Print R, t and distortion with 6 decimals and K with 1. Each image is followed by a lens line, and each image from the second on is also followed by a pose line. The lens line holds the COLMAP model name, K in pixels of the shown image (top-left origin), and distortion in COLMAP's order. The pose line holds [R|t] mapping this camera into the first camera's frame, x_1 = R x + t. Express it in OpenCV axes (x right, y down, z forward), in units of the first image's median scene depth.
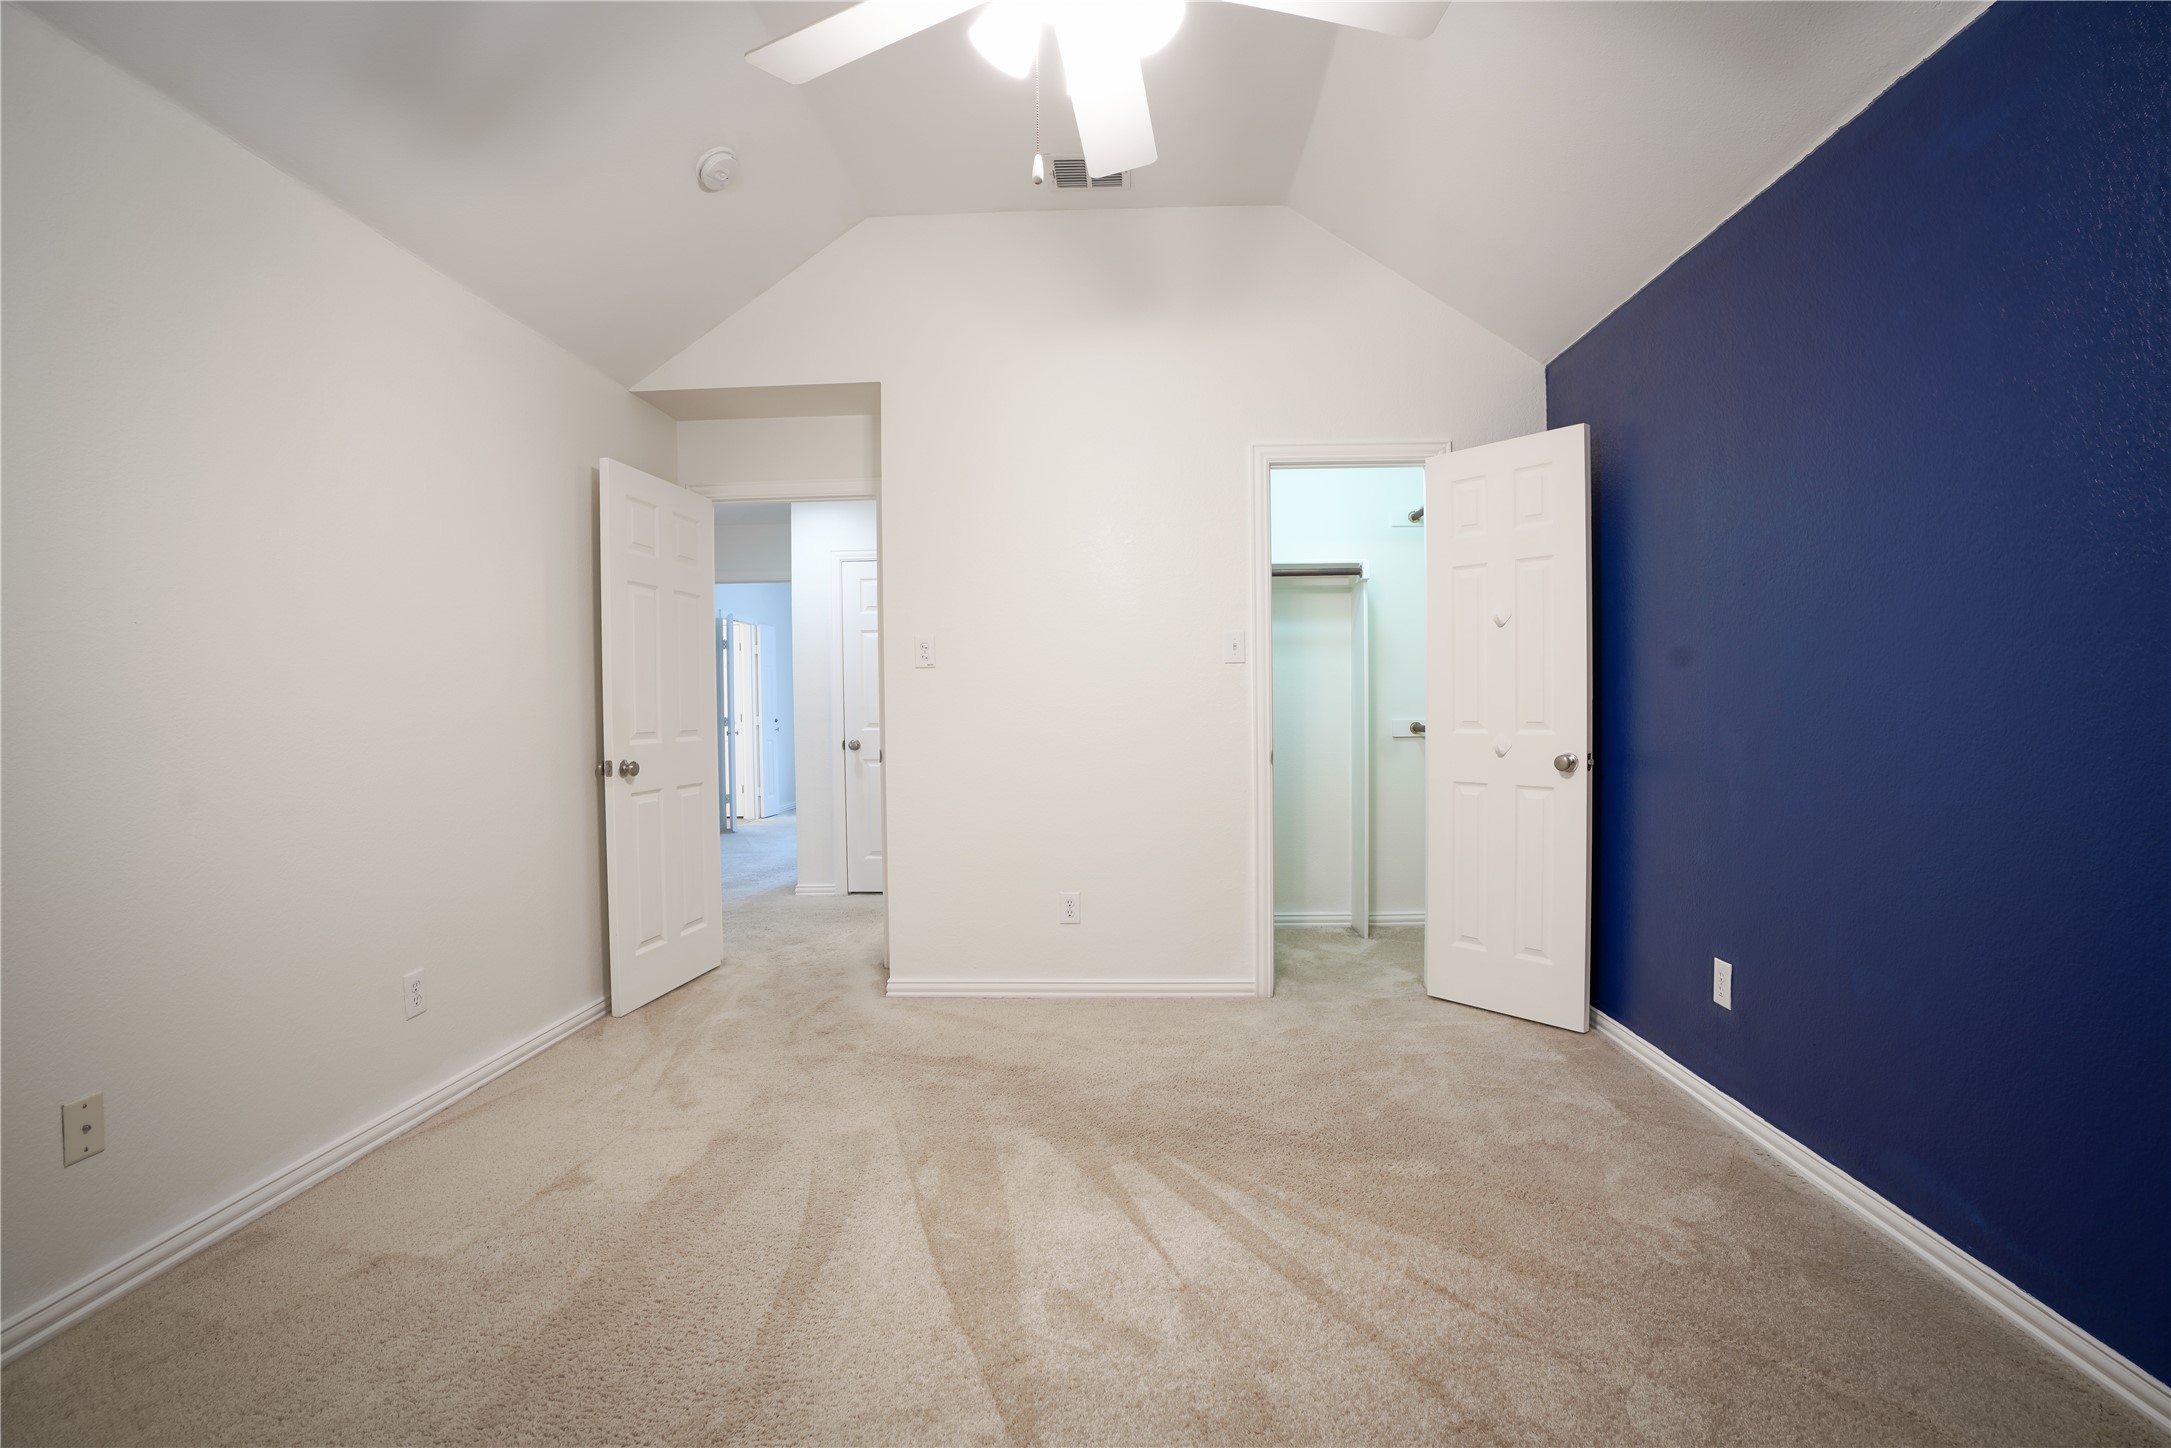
lens RADIAL K [[1007.6, 0, 1076.1], [0, 1007.6, 718.9], [0, 0, 1]] dist [-0.059107, 0.021339]
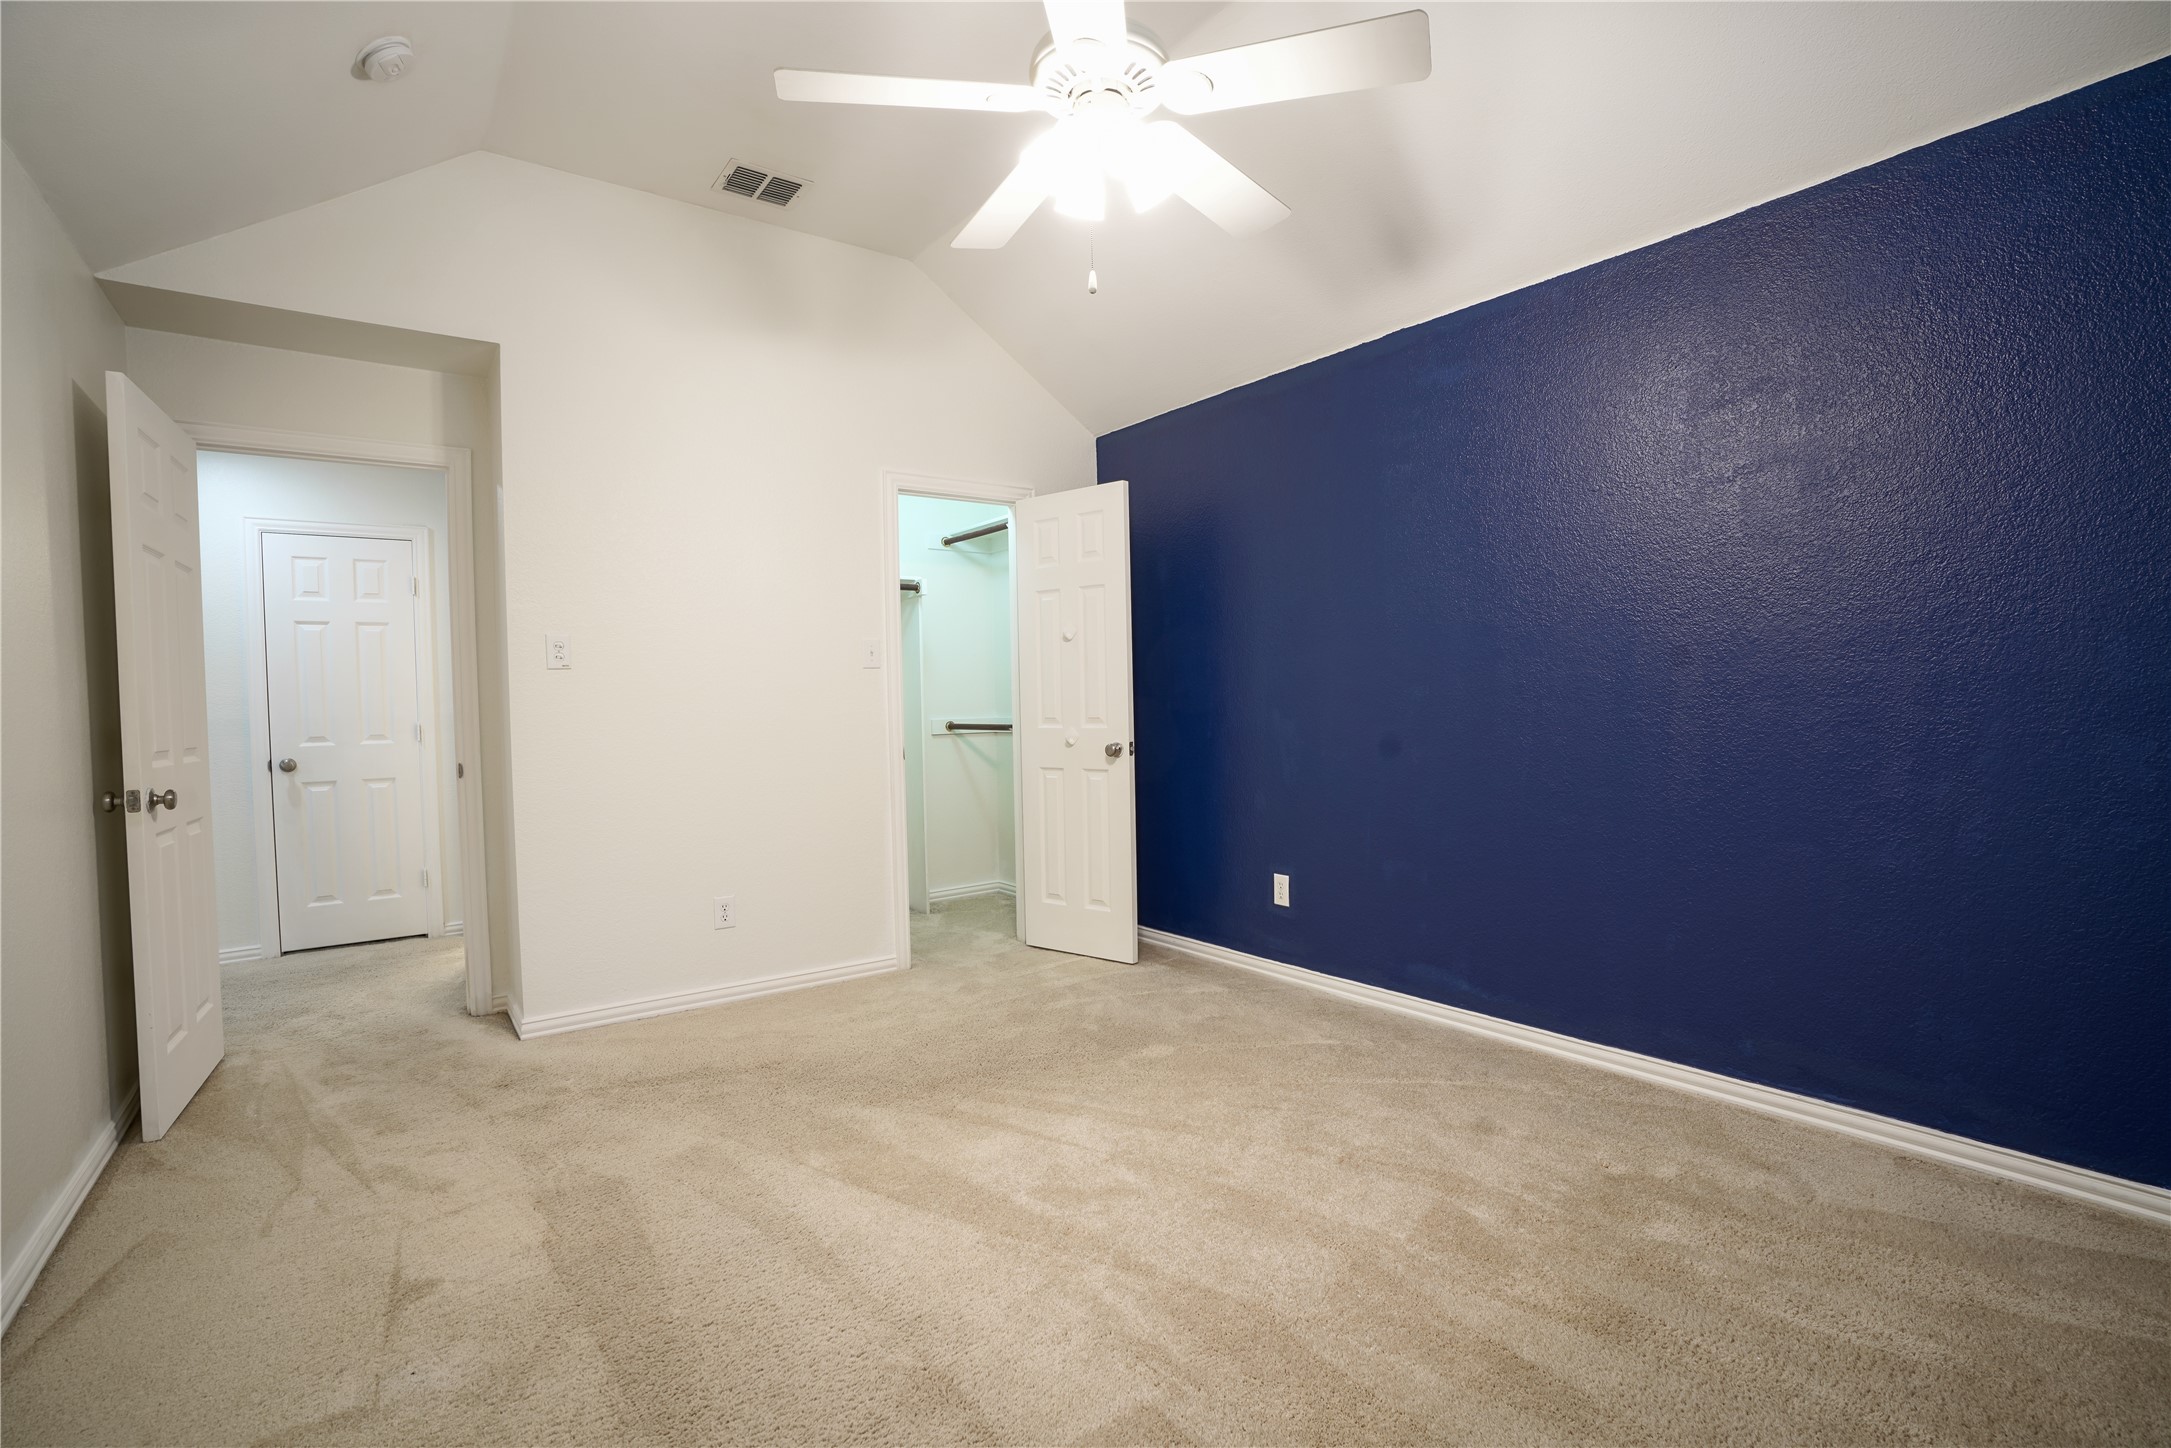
lens RADIAL K [[1007.6, 0, 1096.4], [0, 1007.6, 714.5], [0, 0, 1]] dist [-0.059107, 0.021339]
pose [[0.775547, -0.014517, 0.631123, -0.369015], [0.021386, 0.999766, -0.003283, 0.003809], [-0.630928, 0.016043, 0.775676, 0.002554]]
